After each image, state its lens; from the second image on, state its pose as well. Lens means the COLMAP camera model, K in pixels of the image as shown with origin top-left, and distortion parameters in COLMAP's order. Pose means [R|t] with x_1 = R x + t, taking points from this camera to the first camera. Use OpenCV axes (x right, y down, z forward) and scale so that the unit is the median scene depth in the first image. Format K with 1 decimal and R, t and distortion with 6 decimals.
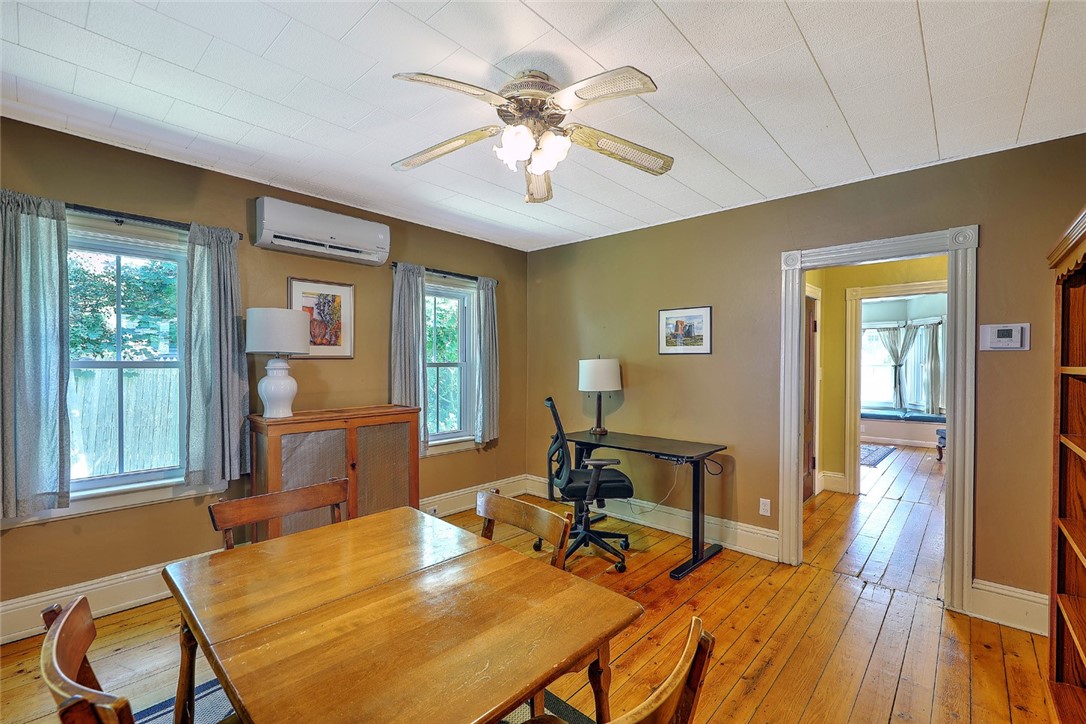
lens RADIAL K [[469.4, 0, 543.0], [0, 469.4, 362.0], [0, 0, 1]] dist [-0.000051, 0.000092]
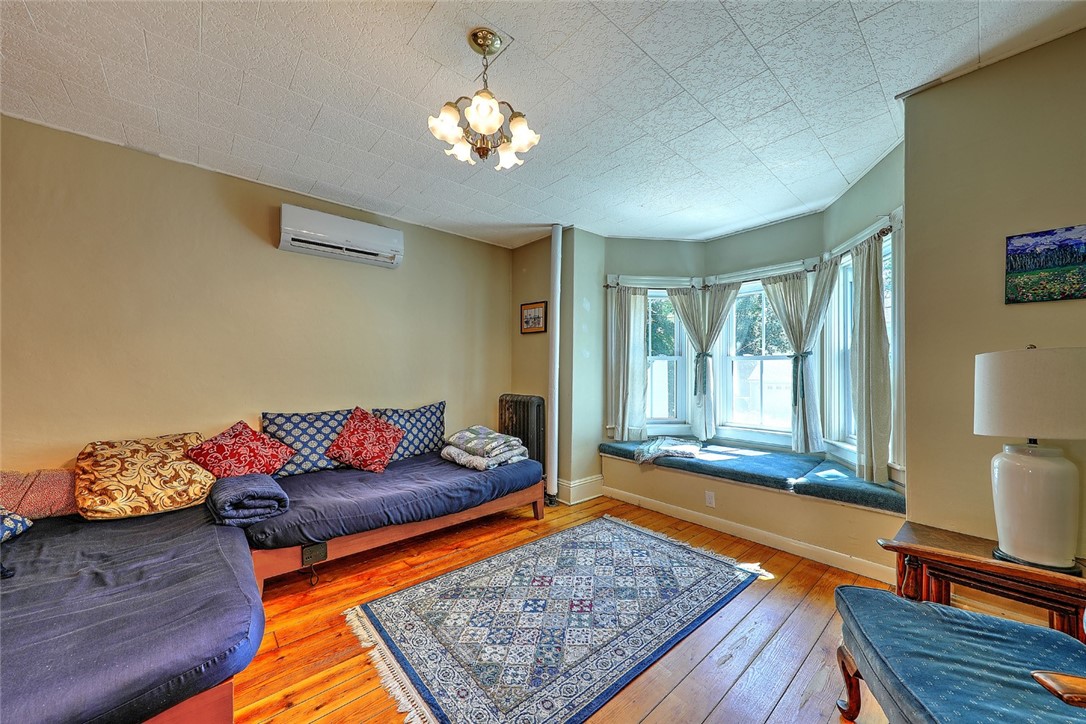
lens RADIAL K [[398.5, 0, 543.0], [0, 398.5, 362.0], [0, 0, 1]] dist [-0.000277, -0.000240]
pose [[0.995743, 0.000194, -0.092177, 0.580105], [-0.002320, 0.999734, -0.022953, 0.023982], [0.092148, 0.023069, 0.995478, 0.637832]]
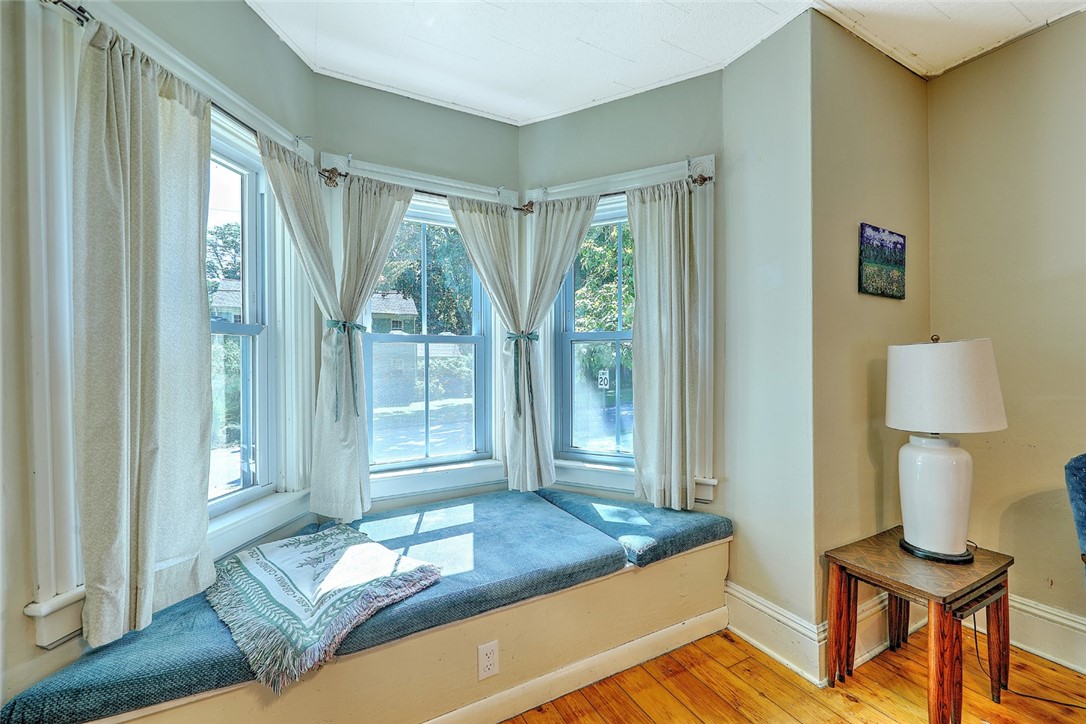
lens RADIAL K [[442.0, 0, 543.0], [0, 442.0, 362.0], [0, 0, 1]] dist [0.026880, 0.000131]
pose [[0.315216, -0.010324, 0.948964, 0.536738], [0.000697, 0.999943, 0.010647, 0.020608], [-0.949020, -0.002695, 0.315205, 0.954726]]
